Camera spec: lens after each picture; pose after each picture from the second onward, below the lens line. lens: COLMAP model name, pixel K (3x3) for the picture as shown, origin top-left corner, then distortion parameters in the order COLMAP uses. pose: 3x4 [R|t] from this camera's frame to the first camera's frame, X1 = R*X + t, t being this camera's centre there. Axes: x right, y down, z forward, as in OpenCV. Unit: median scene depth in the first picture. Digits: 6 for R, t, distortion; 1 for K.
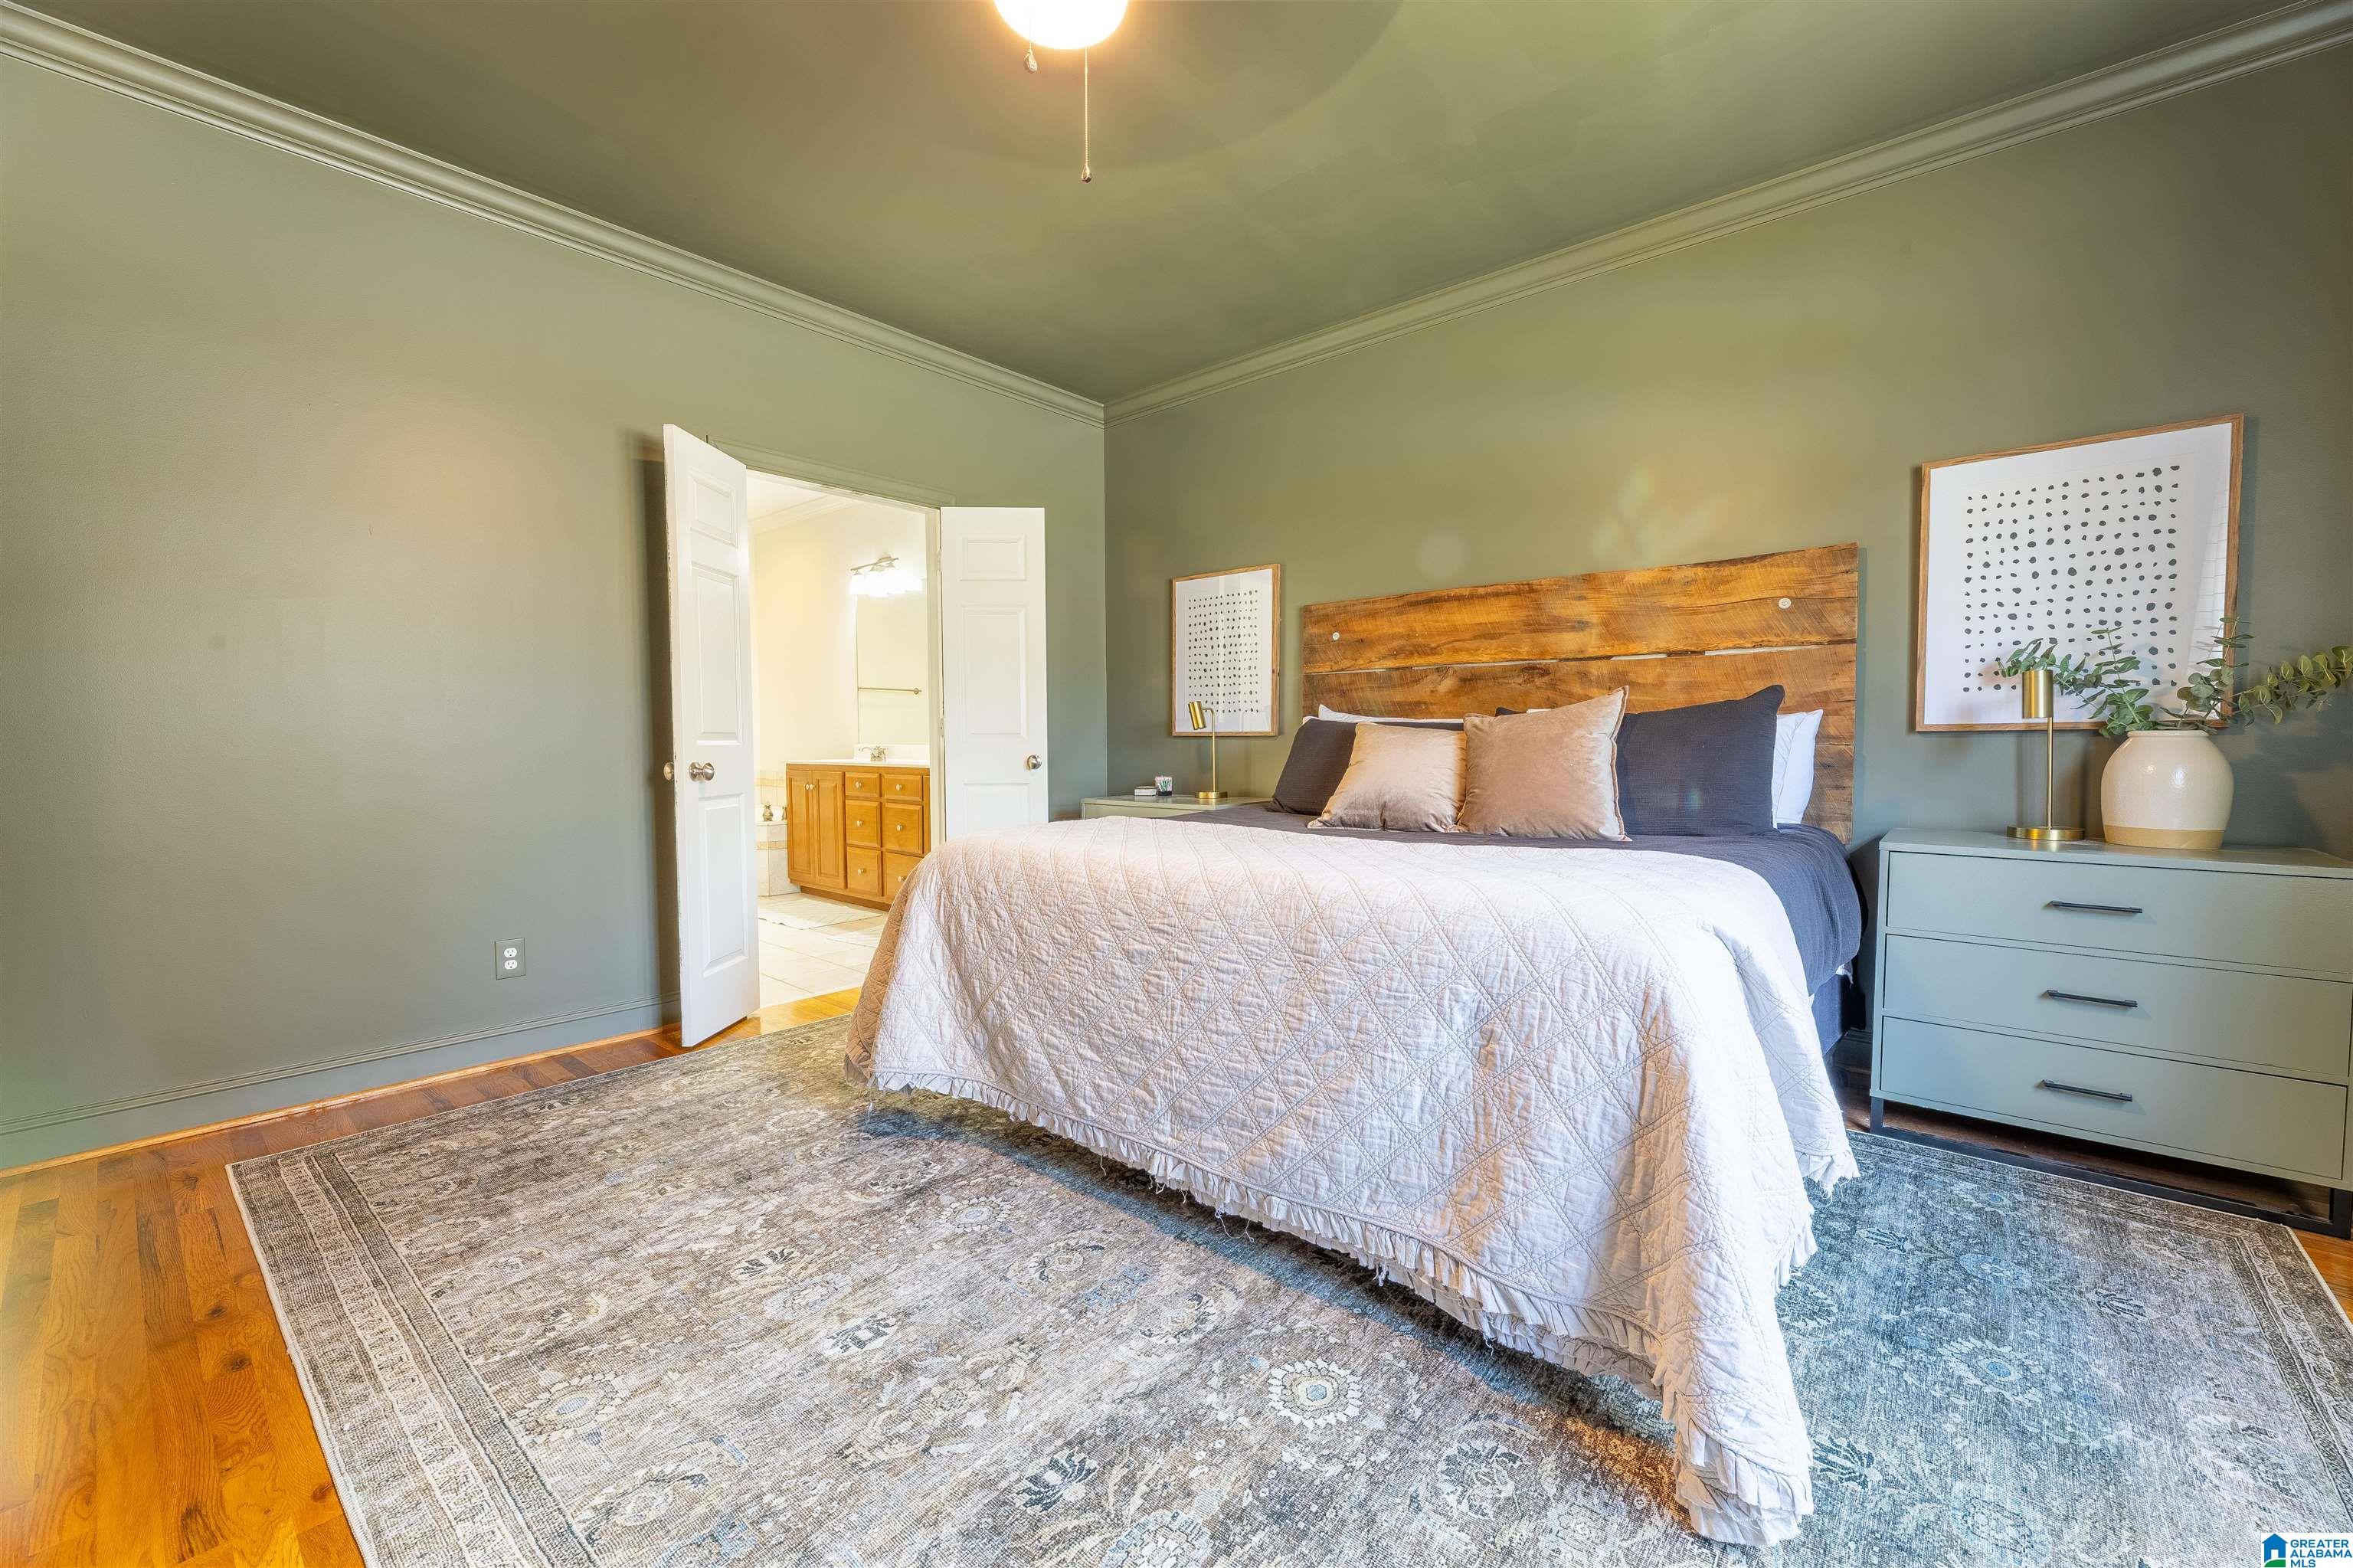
lens RADIAL K [[933.5, 0, 1172.7], [0, 933.5, 783.5], [0, 0, 1]] dist [0.001835, -0.000545]
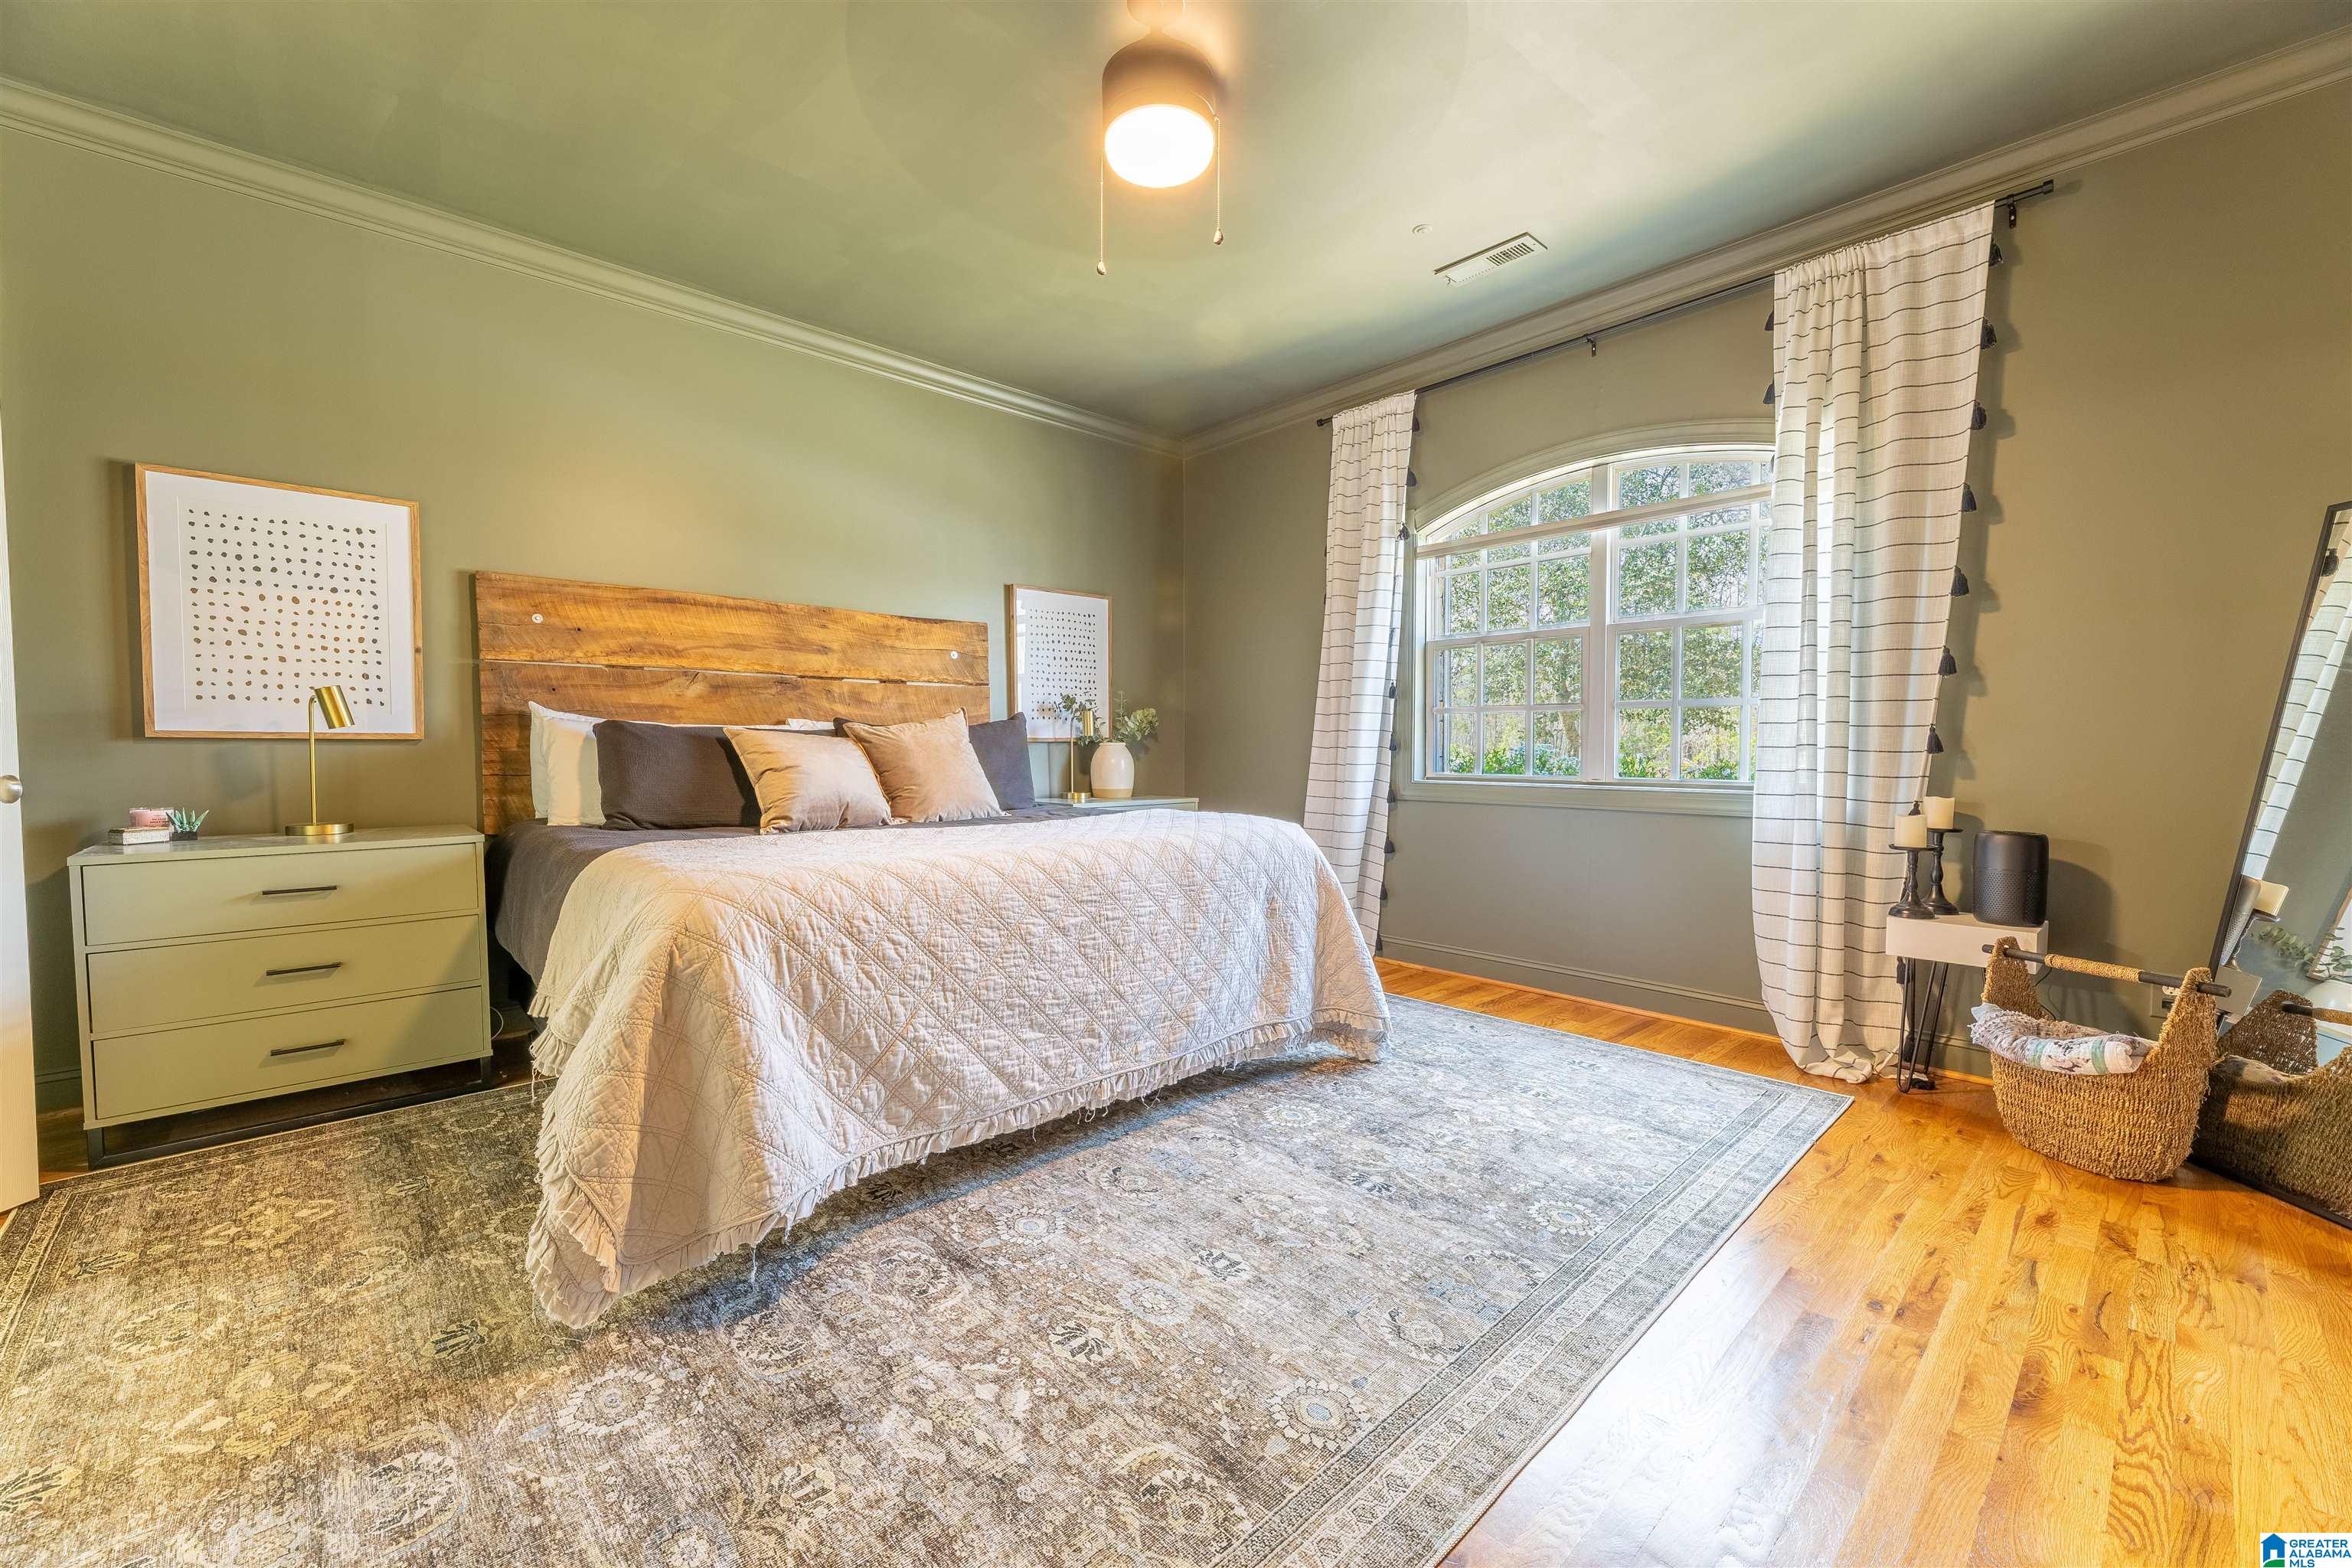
lens RADIAL K [[933.1, 0, 1169.0], [0, 933.1, 783.0], [0, 0, 1]] dist [0.001835, -0.000545]
pose [[0.114027, -0.034483, 0.992879, -1.038388], [0.045475, 0.998531, 0.029456, -0.023074], [-0.992436, 0.041792, 0.115428, 0.651135]]
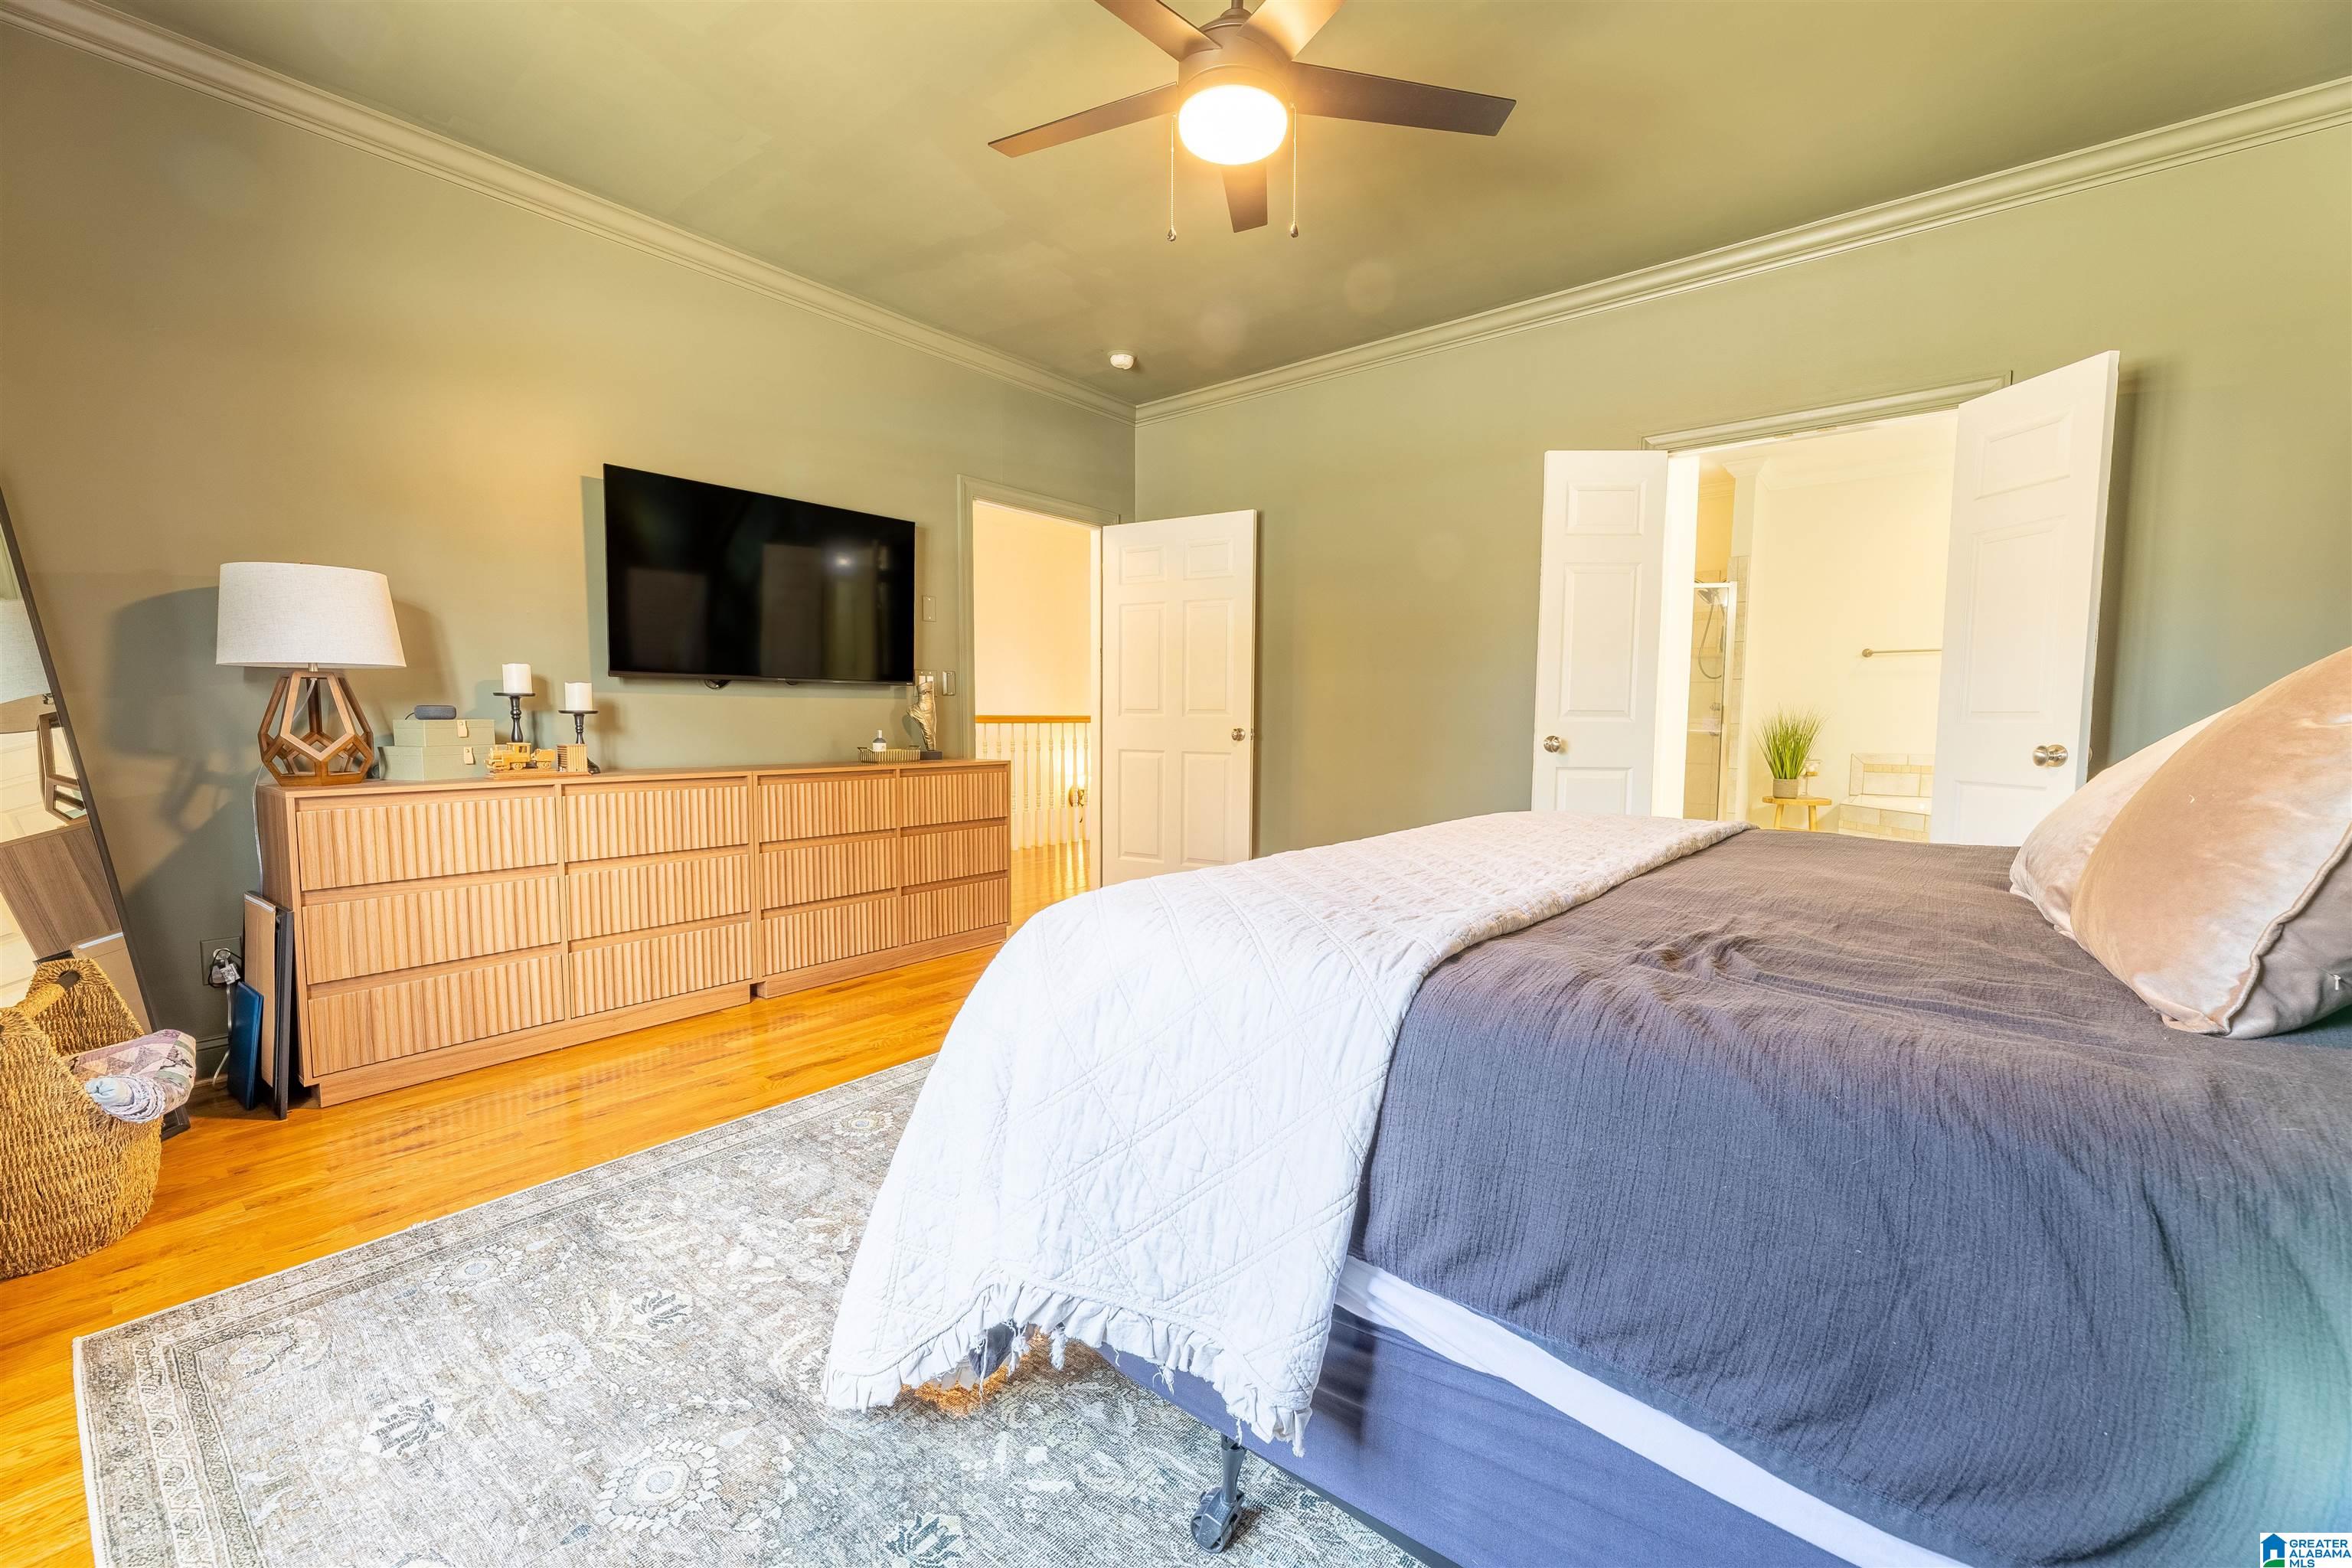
lens RADIAL K [[933.1, 0, 1175.3], [0, 933.1, 786.7], [0, 0, 1]] dist [0.001835, -0.000545]
pose [[0.036455, 0.078621, -0.996238, 0.341988], [-0.058340, 0.995368, 0.076417, -0.058684], [0.997631, 0.055334, 0.040873, 1.160668]]
